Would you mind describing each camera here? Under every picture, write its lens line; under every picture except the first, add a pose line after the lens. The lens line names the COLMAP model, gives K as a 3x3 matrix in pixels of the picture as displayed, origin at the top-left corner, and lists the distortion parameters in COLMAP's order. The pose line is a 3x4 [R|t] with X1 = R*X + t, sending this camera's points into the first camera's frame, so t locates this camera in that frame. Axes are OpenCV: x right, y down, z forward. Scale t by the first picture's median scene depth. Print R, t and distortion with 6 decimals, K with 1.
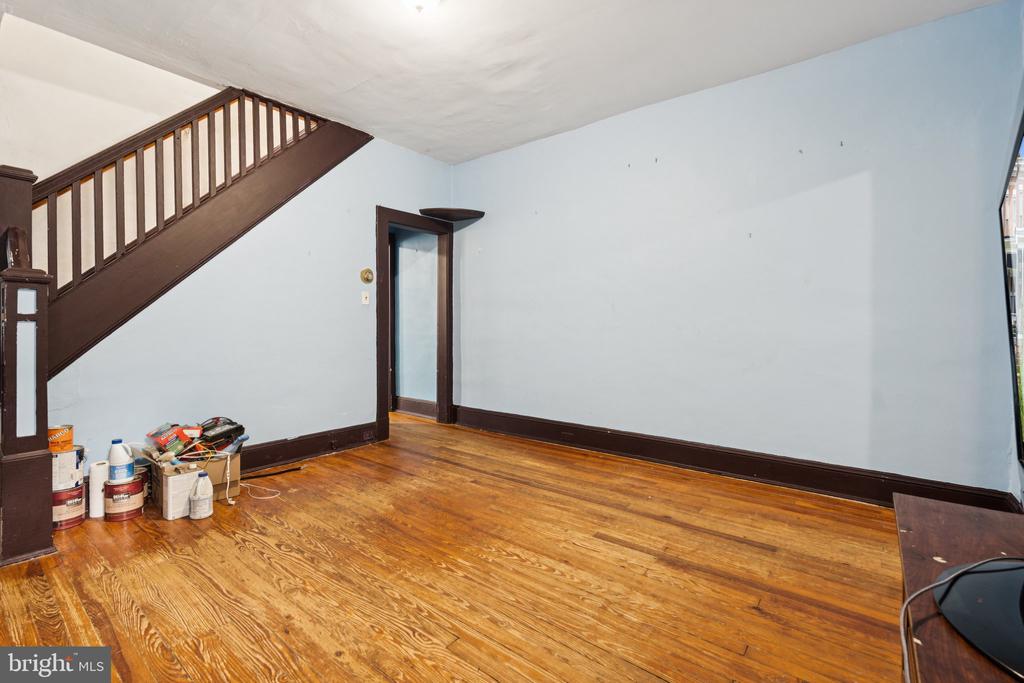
lens RADIAL K [[455.7, 0, 490.7], [0, 455.7, 323.2], [0, 0, 1]] dist [-0.002511, -0.000423]
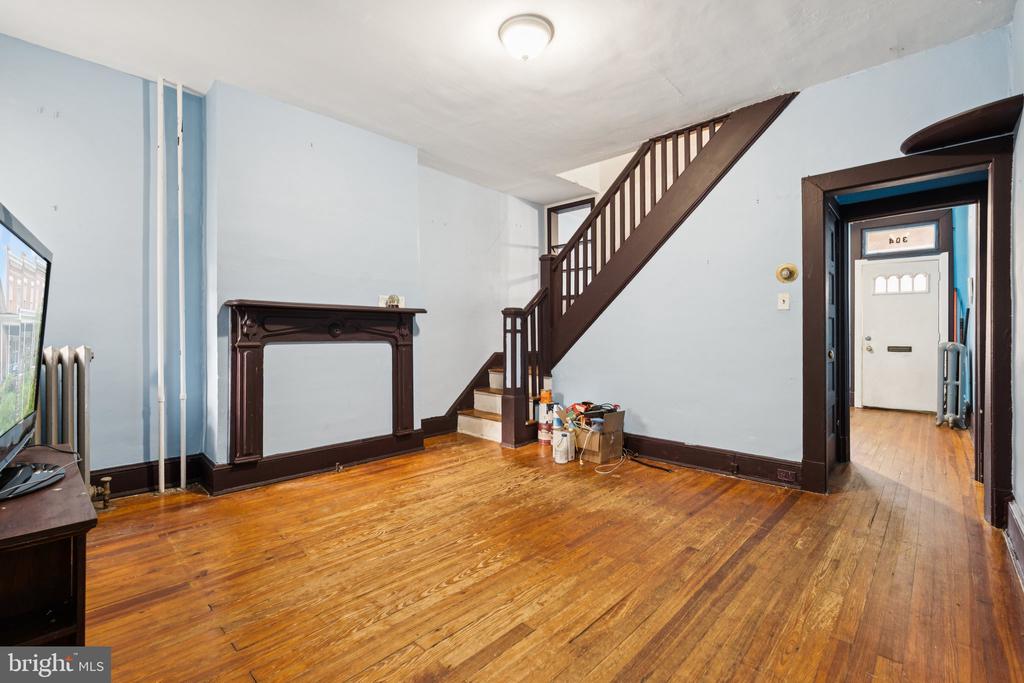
lens RADIAL K [[455.7, 0, 524.9], [0, 455.7, 331.3], [0, 0, 1]] dist [-0.002511, -0.000423]
pose [[-0.045527, -0.007341, -0.998936, 0.830424], [0.002887, 0.999968, -0.007480, 0.001564], [0.998959, -0.003225, -0.045505, 0.896221]]
